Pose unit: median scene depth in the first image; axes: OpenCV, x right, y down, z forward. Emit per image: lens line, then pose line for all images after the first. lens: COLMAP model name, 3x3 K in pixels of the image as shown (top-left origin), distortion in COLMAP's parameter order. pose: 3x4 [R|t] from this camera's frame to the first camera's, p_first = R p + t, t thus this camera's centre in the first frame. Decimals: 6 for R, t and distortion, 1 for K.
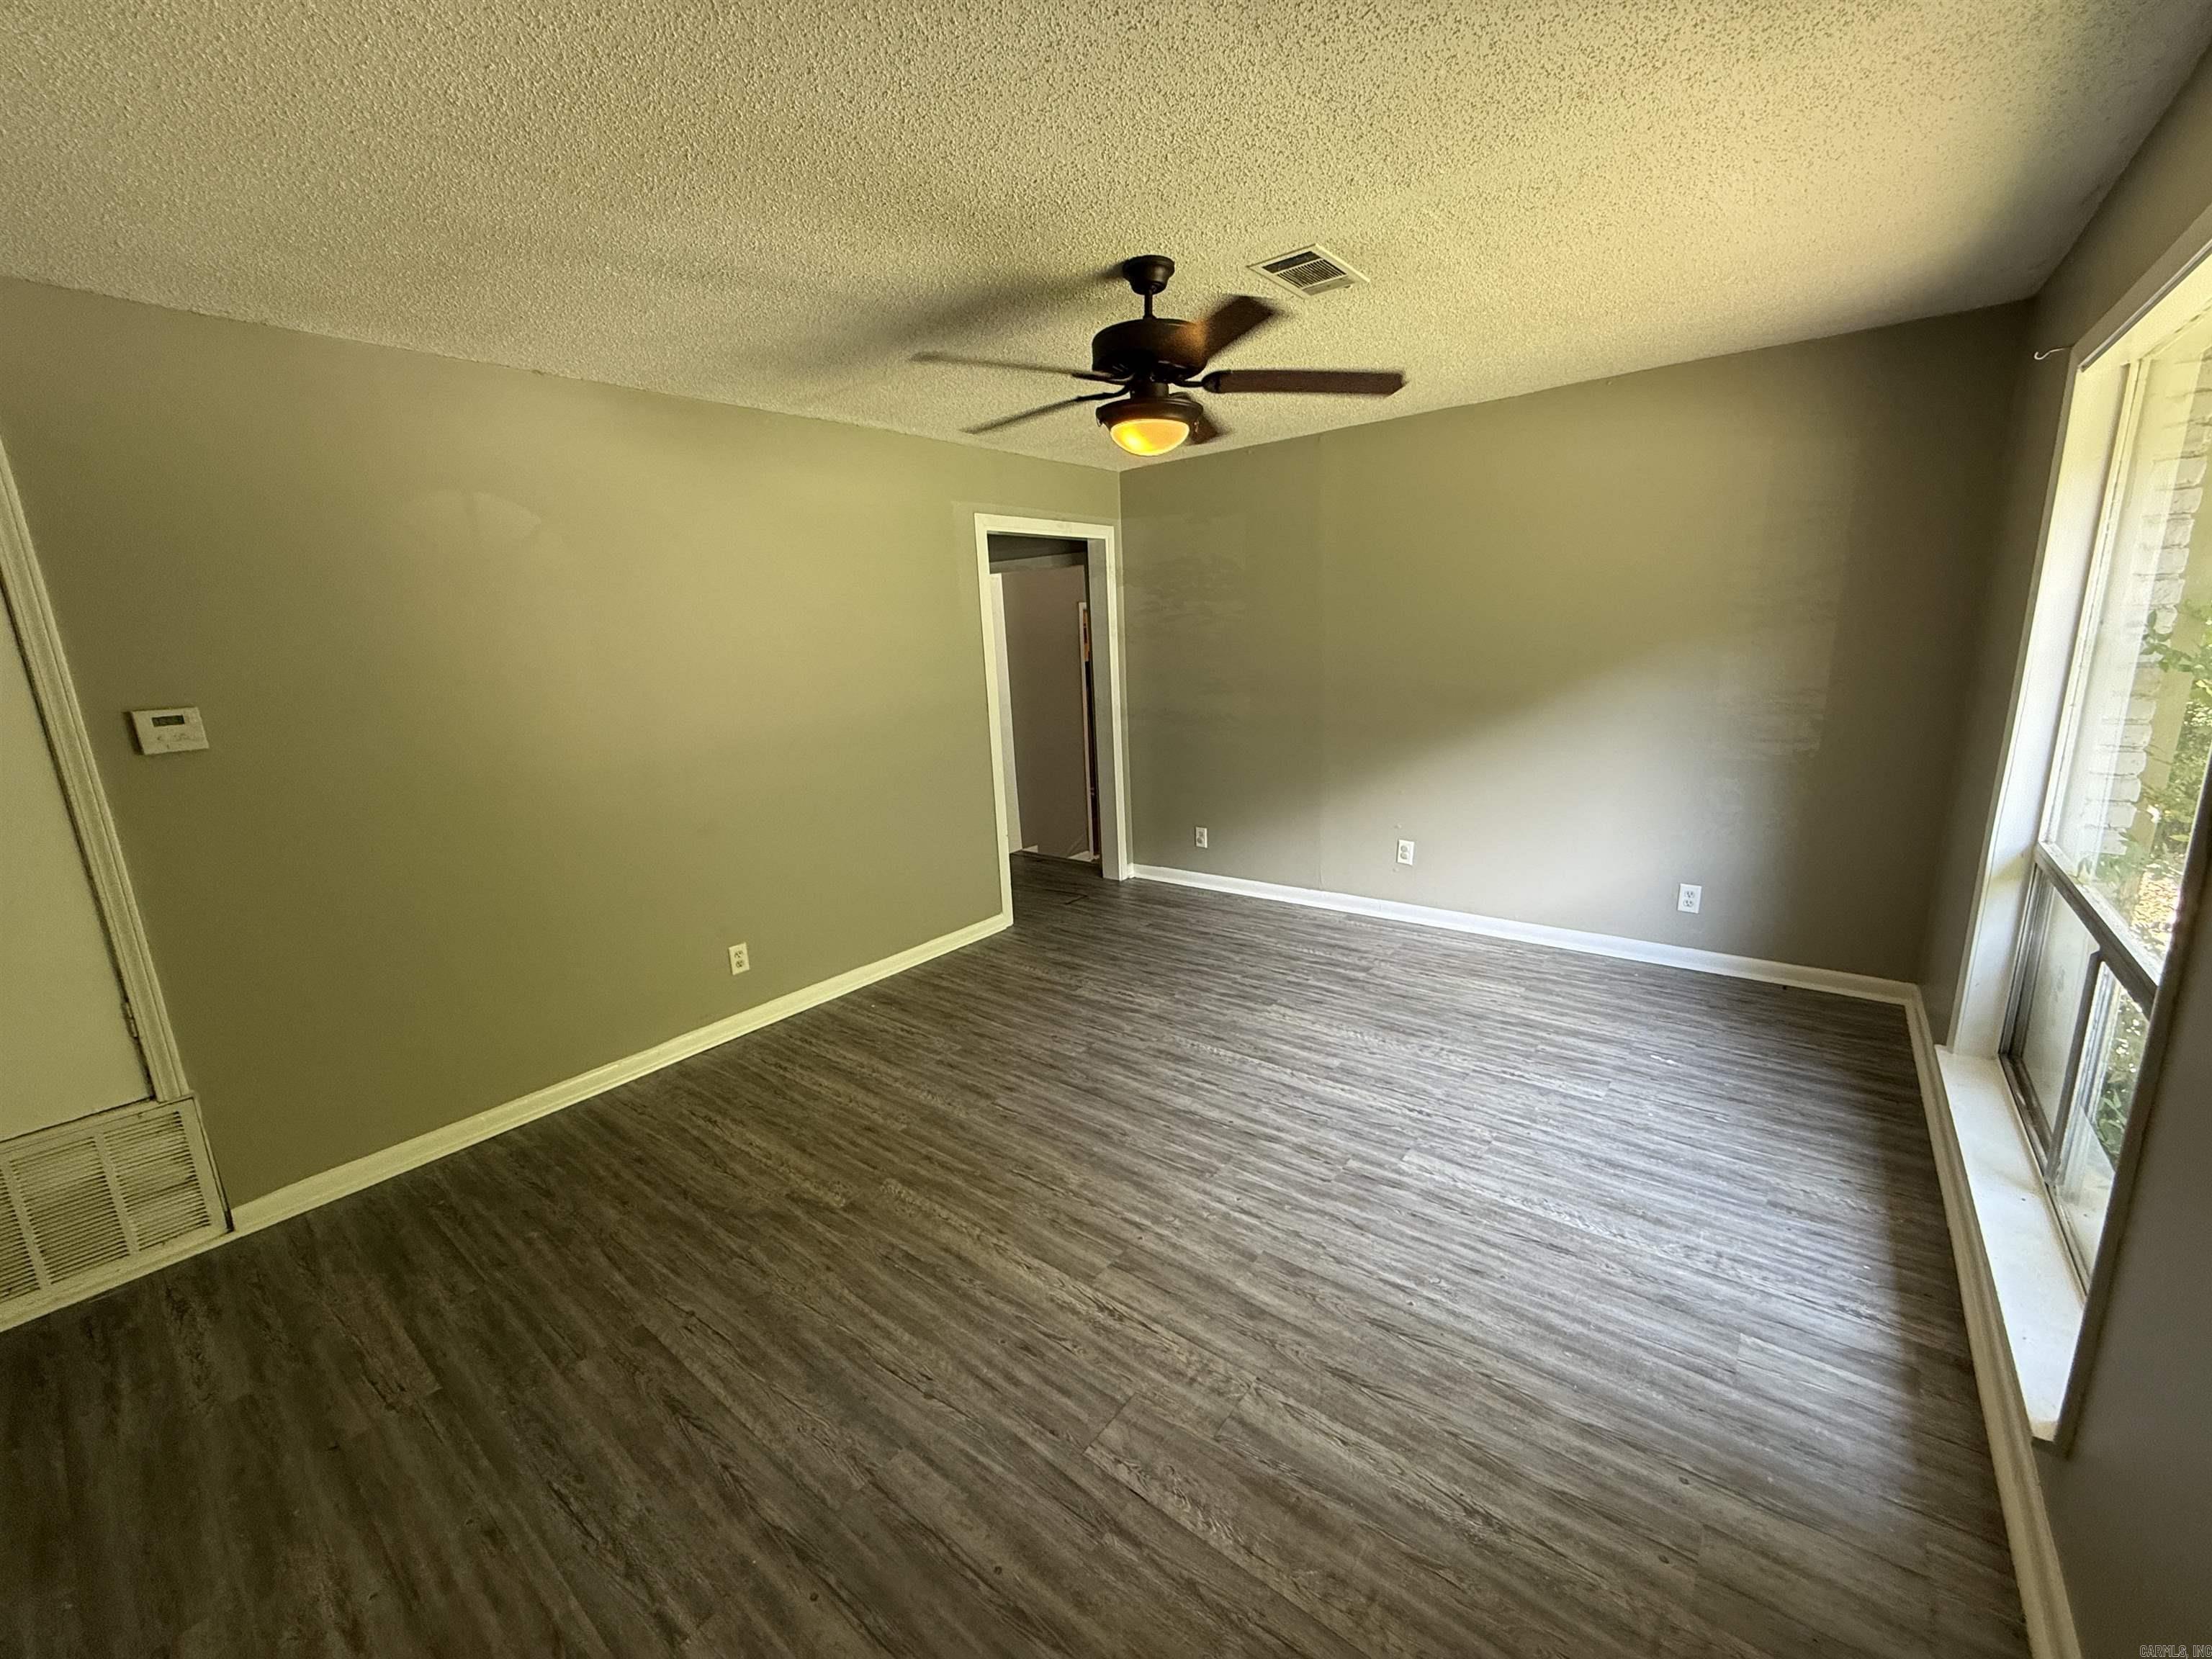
lens RADIAL K [[889.4, 0, 1101.5], [0, 889.4, 825.8], [0, 0, 1]] dist [0.001498, 0.000353]
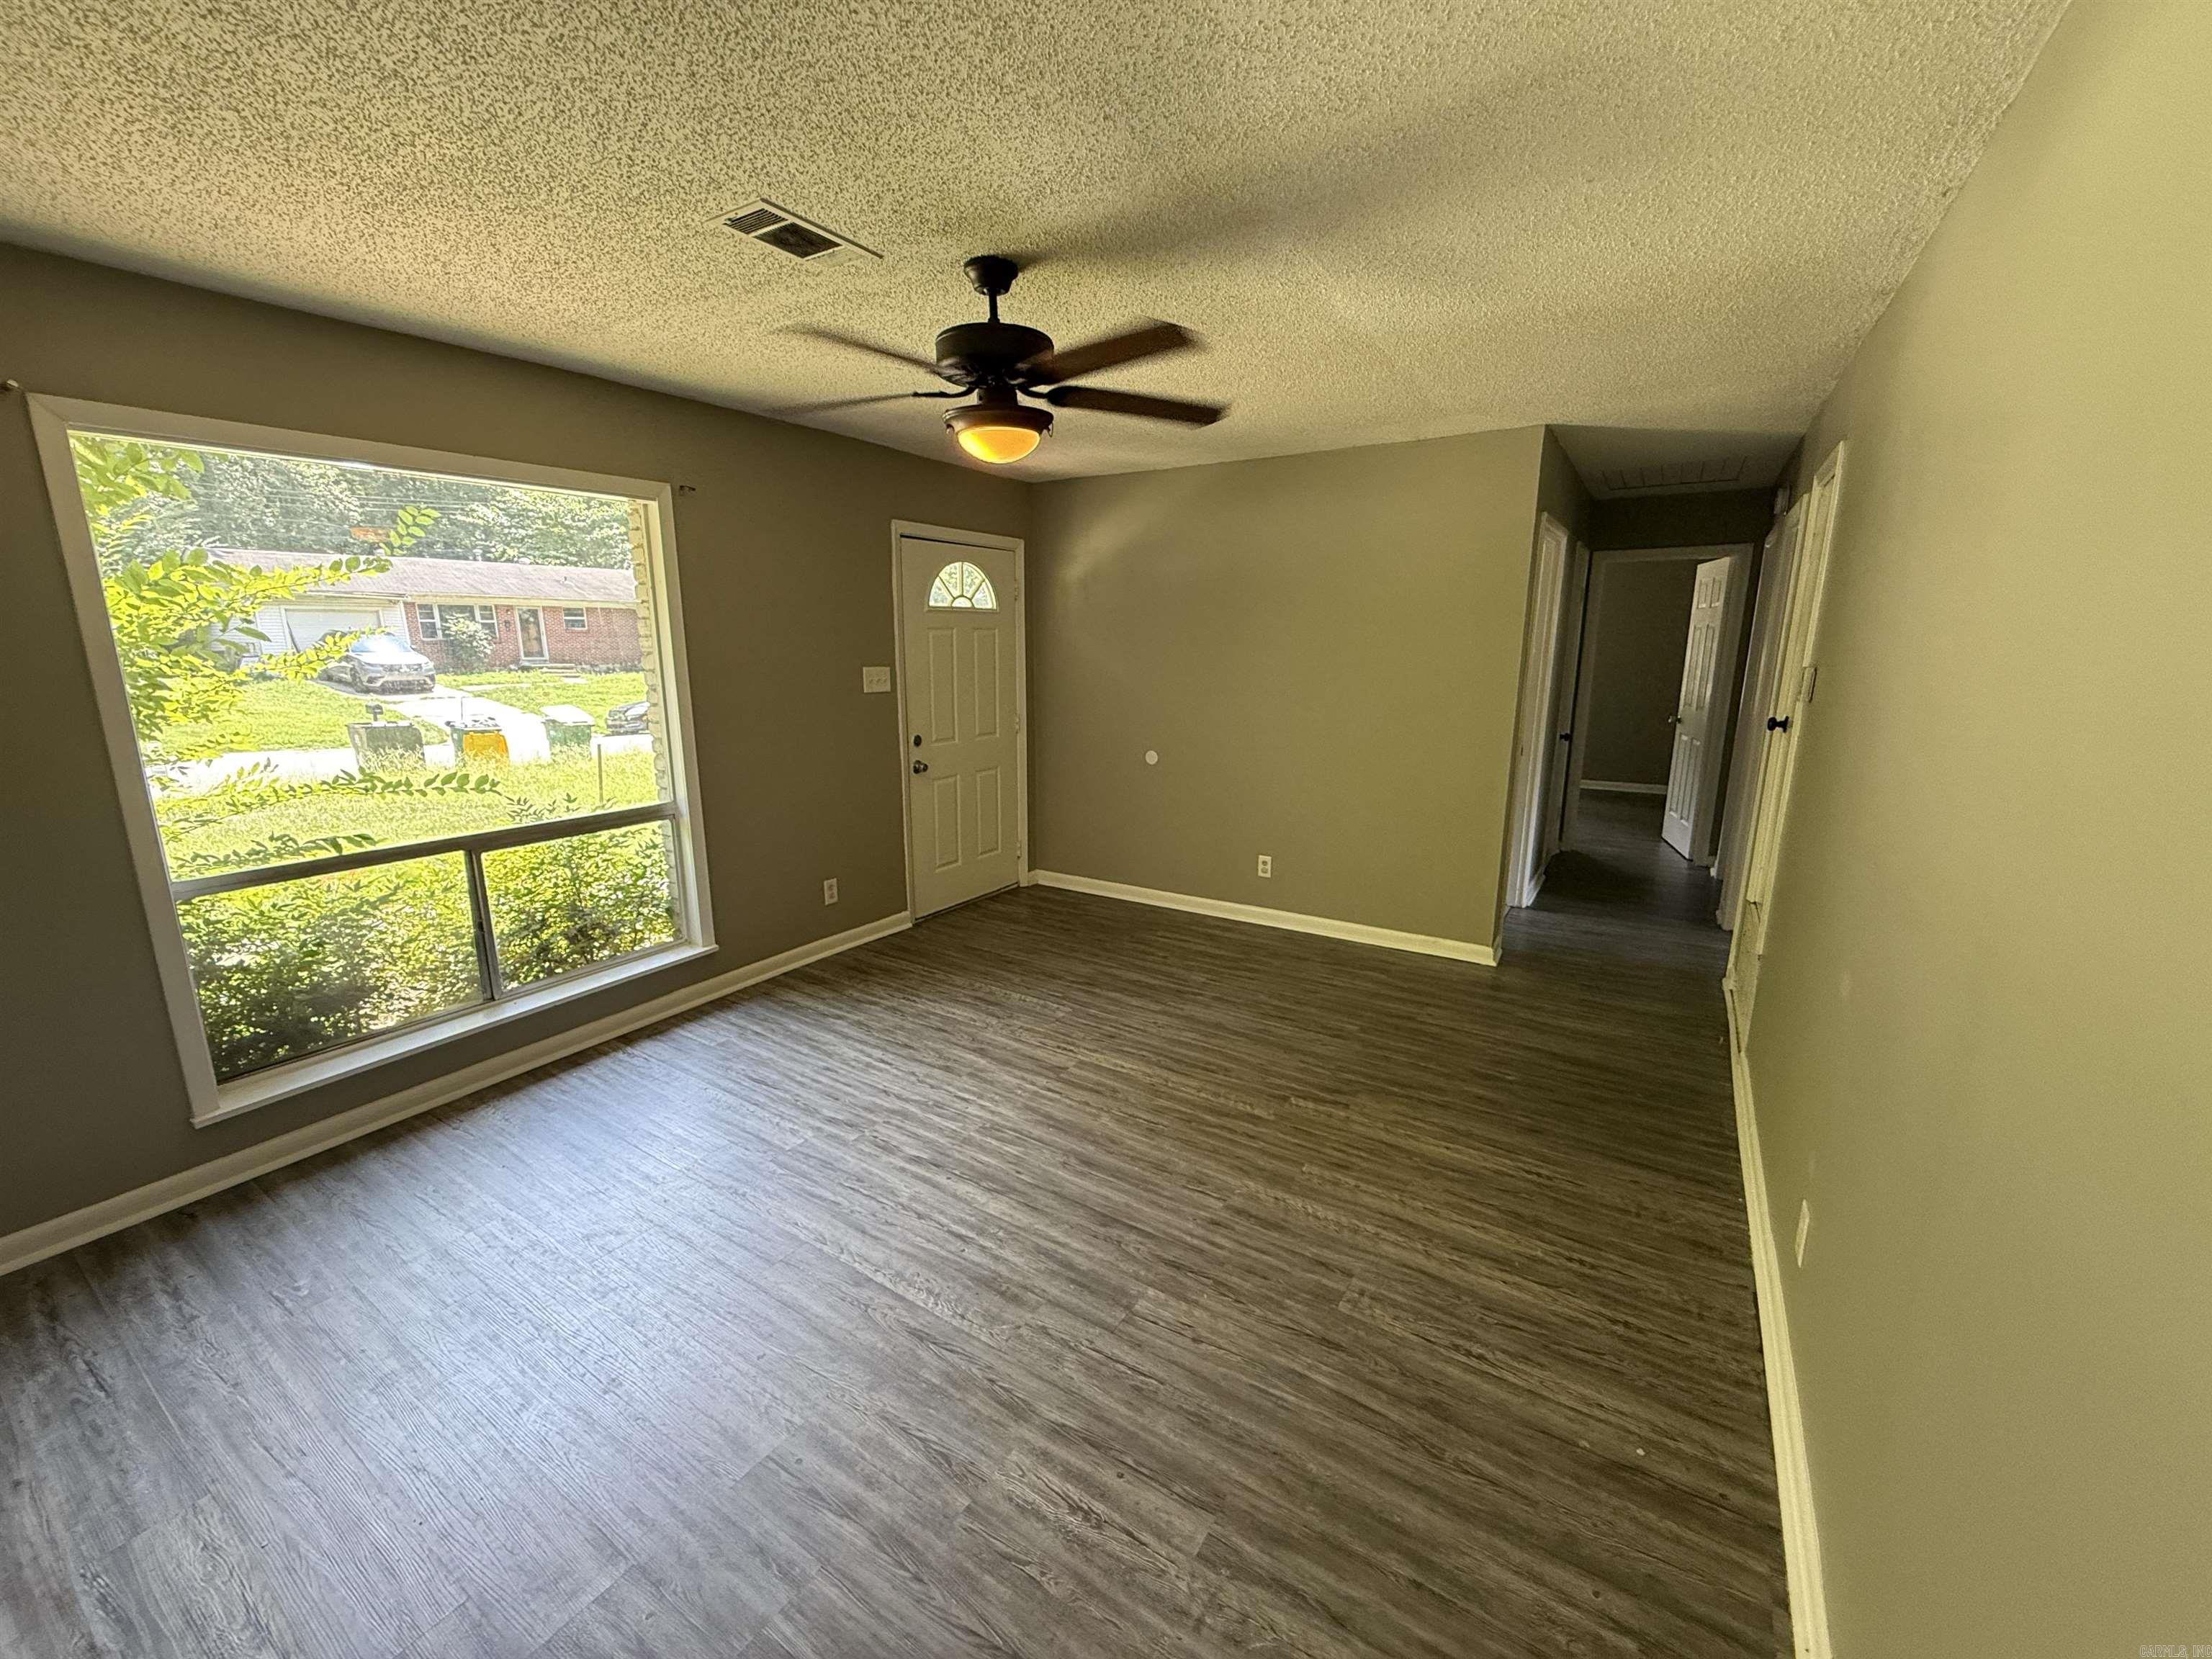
lens RADIAL K [[889.4, 0, 1099.1], [0, 889.4, 825.8], [0, 0, 1]] dist [0.001498, 0.000353]
pose [[-0.993996, 0.066271, -0.087065, 0.050711], [0.023531, 0.906567, 0.421405, -0.408962], [0.106857, 0.416827, -0.902683, 1.812452]]
